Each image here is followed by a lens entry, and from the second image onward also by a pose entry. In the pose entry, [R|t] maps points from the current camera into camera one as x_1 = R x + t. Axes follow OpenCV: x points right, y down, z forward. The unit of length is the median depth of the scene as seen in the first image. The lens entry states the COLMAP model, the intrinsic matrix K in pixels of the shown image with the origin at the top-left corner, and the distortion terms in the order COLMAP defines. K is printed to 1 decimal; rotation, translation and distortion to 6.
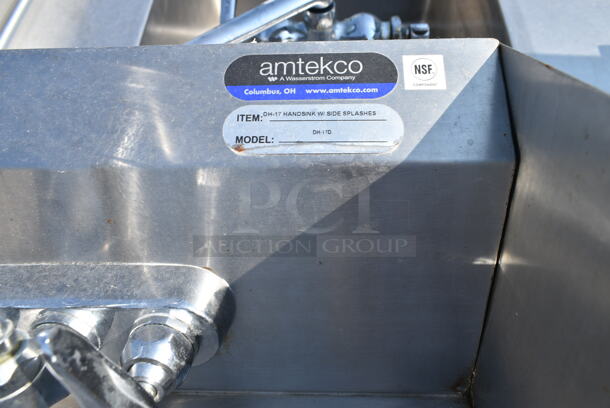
lens RADIAL K [[459.0, 0, 308.3], [0, 459.0, 203.4], [0, 0, 1]] dist [-0.026444, 0.001619]
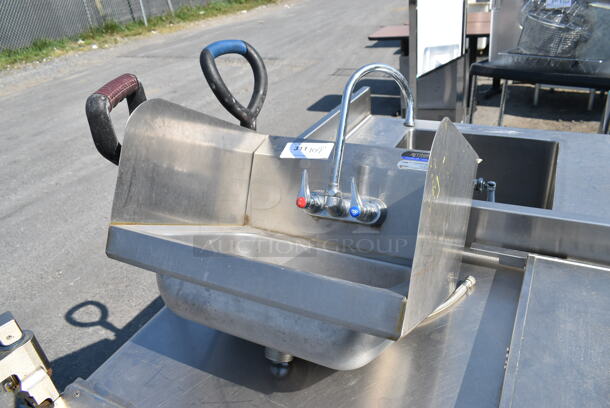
lens RADIAL K [[459.0, 0, 308.3], [0, 459.0, 203.4], [0, 0, 1]] dist [-0.026444, 0.001619]
pose [[0.896904, 0.176589, -0.405438, 0.760017], [-0.347535, 0.848404, -0.399287, 1.913188], [0.273465, 0.499026, 0.822308, -2.207038]]
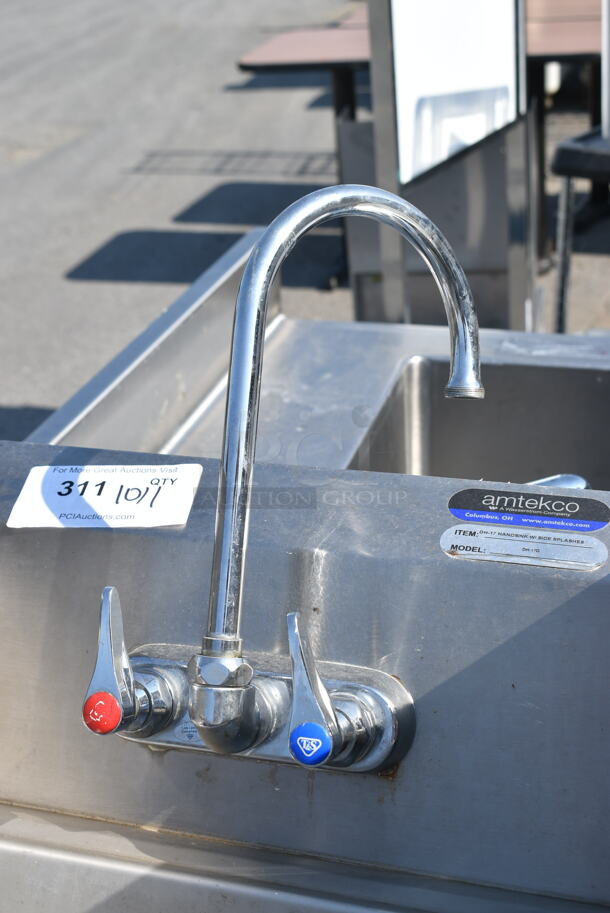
lens RADIAL K [[1325.5, 0, 305.0], [0, 1325.5, 456.5], [0, 0, 1]] dist [-0.014315, -0.054357]
pose [[0.961730, 0.107005, -0.252242, 0.273387], [-0.223373, 0.839335, -0.495602, 1.288465], [0.158684, 0.532979, 0.831115, -1.750434]]
